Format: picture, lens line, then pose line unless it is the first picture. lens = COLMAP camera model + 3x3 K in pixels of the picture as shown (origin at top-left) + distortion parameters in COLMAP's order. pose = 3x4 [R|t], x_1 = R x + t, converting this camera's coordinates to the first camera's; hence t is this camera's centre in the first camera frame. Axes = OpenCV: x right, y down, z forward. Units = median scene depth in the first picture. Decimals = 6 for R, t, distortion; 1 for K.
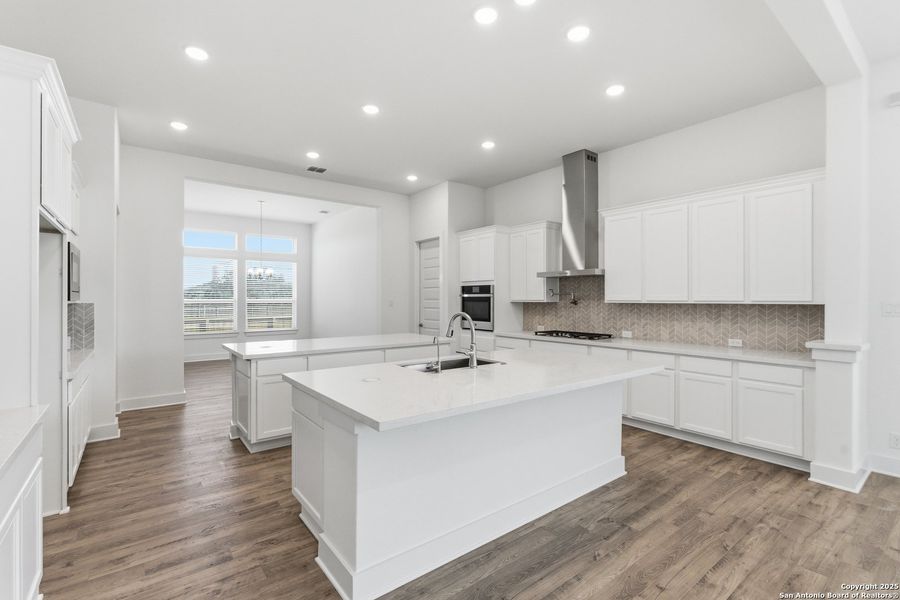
lens RADIAL K [[411.6, 0, 448.2], [0, 411.6, 296.5], [0, 0, 1]] dist [-0.001996, 0.001600]
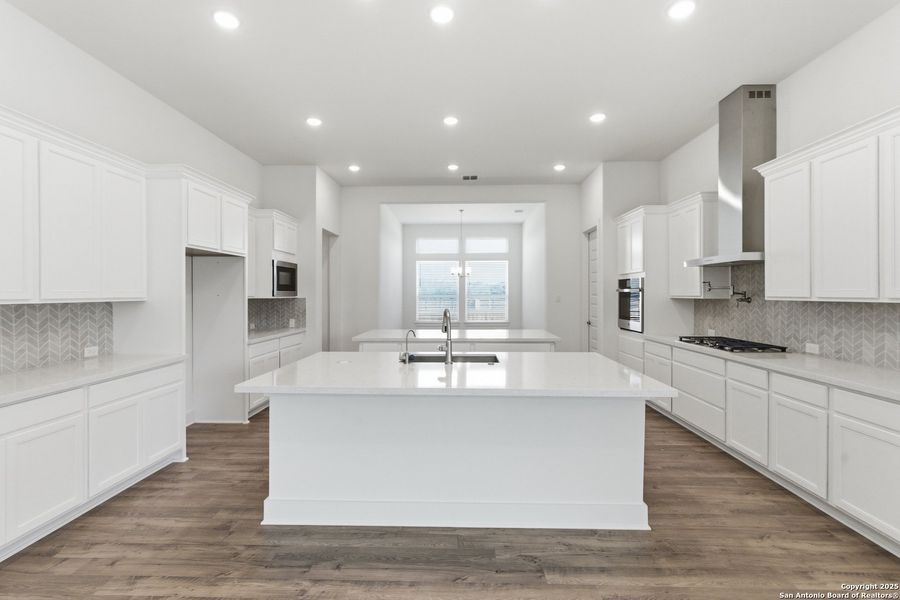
lens RADIAL K [[411.6, 0, 449.3], [0, 411.6, 295.0], [0, 0, 1]] dist [-0.001996, 0.001600]
pose [[0.772953, 0.000357, -0.634464, 0.406165], [0.006134, 0.999949, 0.008035, -0.002699], [0.634434, -0.010102, 0.772911, 0.126393]]
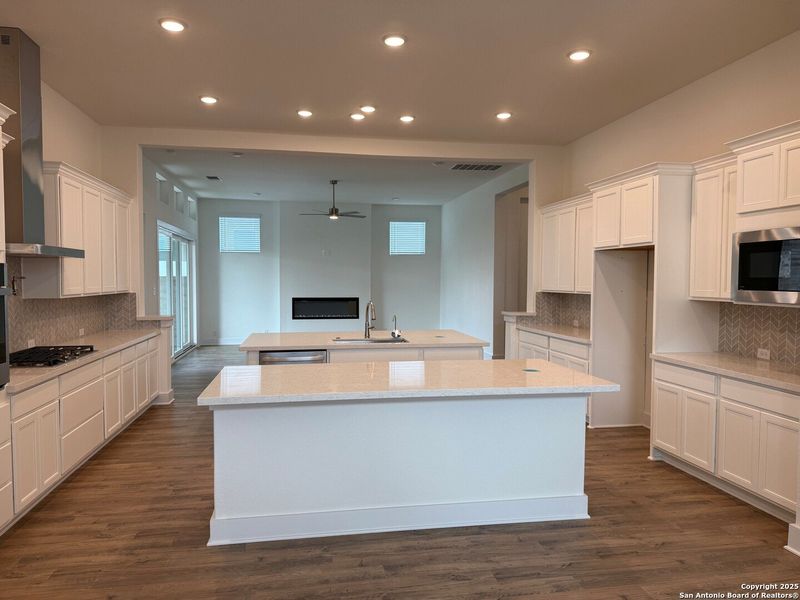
lens RADIAL K [[565.9, 0, 393.2], [0, 565.9, 304.4], [0, 0, 1]] dist [0.036152, -0.043246]
pose [[-0.884580, -0.024292, 0.465756, -0.550364], [-0.006479, 0.999186, 0.039808, -0.016919], [-0.466344, 0.032196, -0.884017, 1.571535]]
